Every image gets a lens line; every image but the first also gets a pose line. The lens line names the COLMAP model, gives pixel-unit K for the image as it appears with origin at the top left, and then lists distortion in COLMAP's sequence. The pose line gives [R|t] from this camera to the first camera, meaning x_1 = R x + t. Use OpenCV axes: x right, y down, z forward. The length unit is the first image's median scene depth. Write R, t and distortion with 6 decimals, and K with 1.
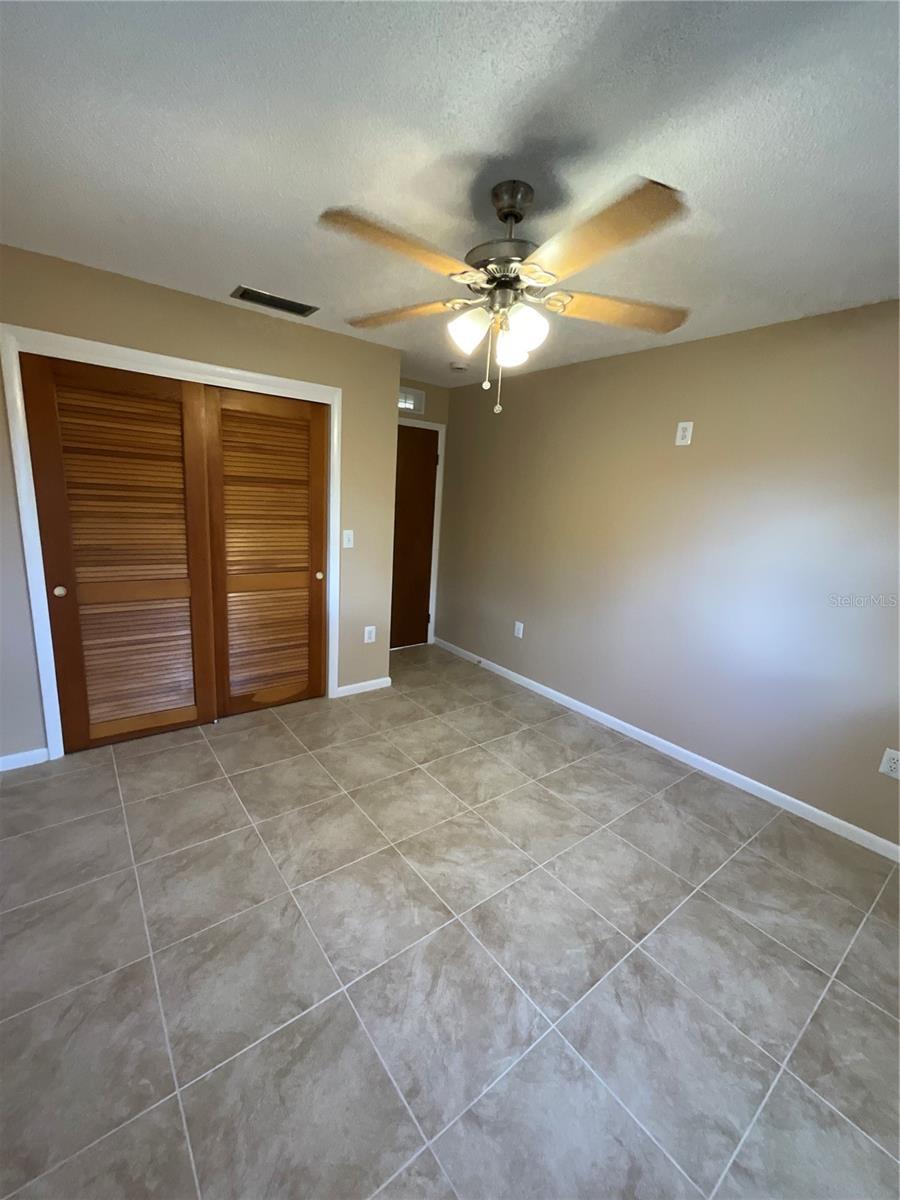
lens RADIAL K [[490.3, 0, 450.4], [0, 490.3, 600.3], [0, 0, 1]] dist [0.000388, 0.000037]
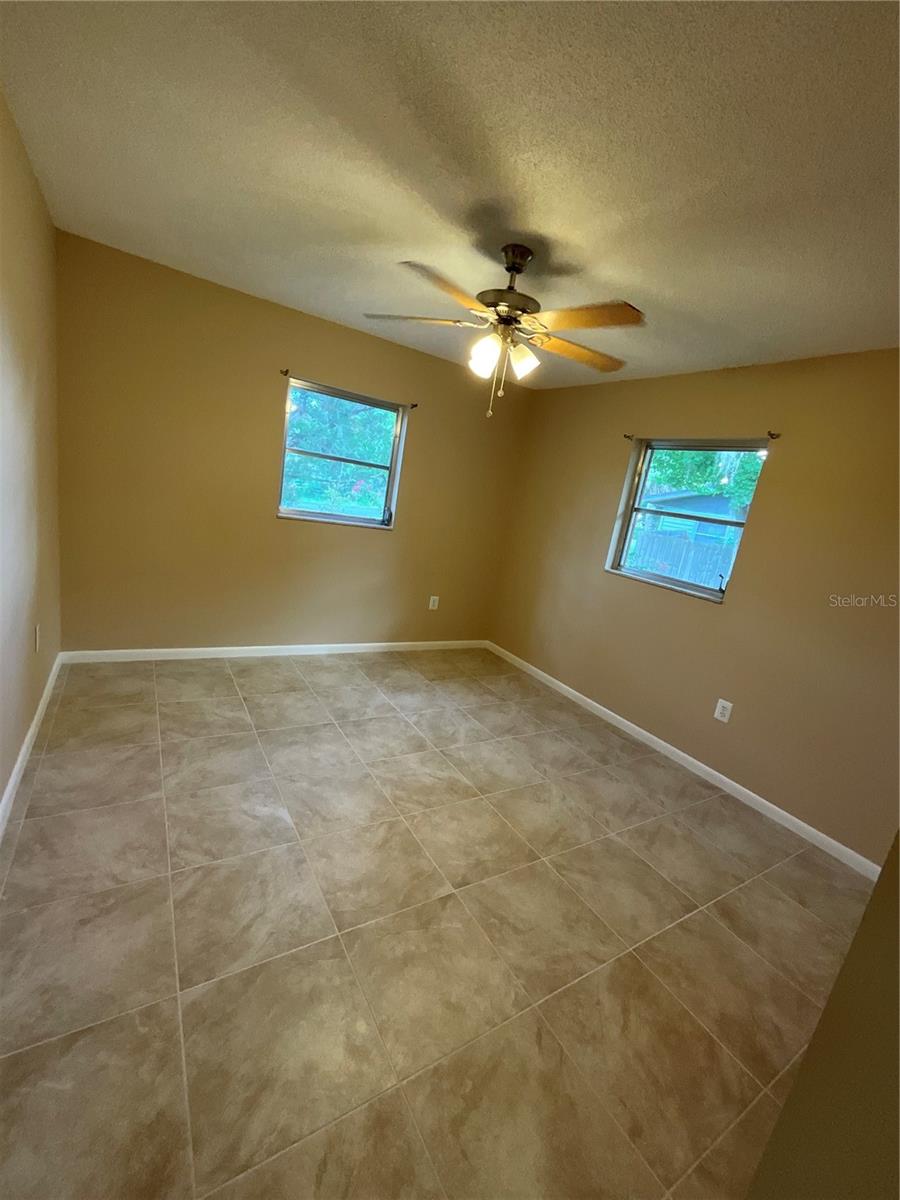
lens RADIAL K [[490.3, 0, 450.4], [0, 490.3, 600.3], [0, 0, 1]] dist [0.000388, 0.000037]
pose [[-0.968544, -0.242613, 0.055327, 0.000782], [-0.197879, 0.885725, 0.419922, -0.375031], [-0.150883, 0.395765, -0.905872, 1.877914]]
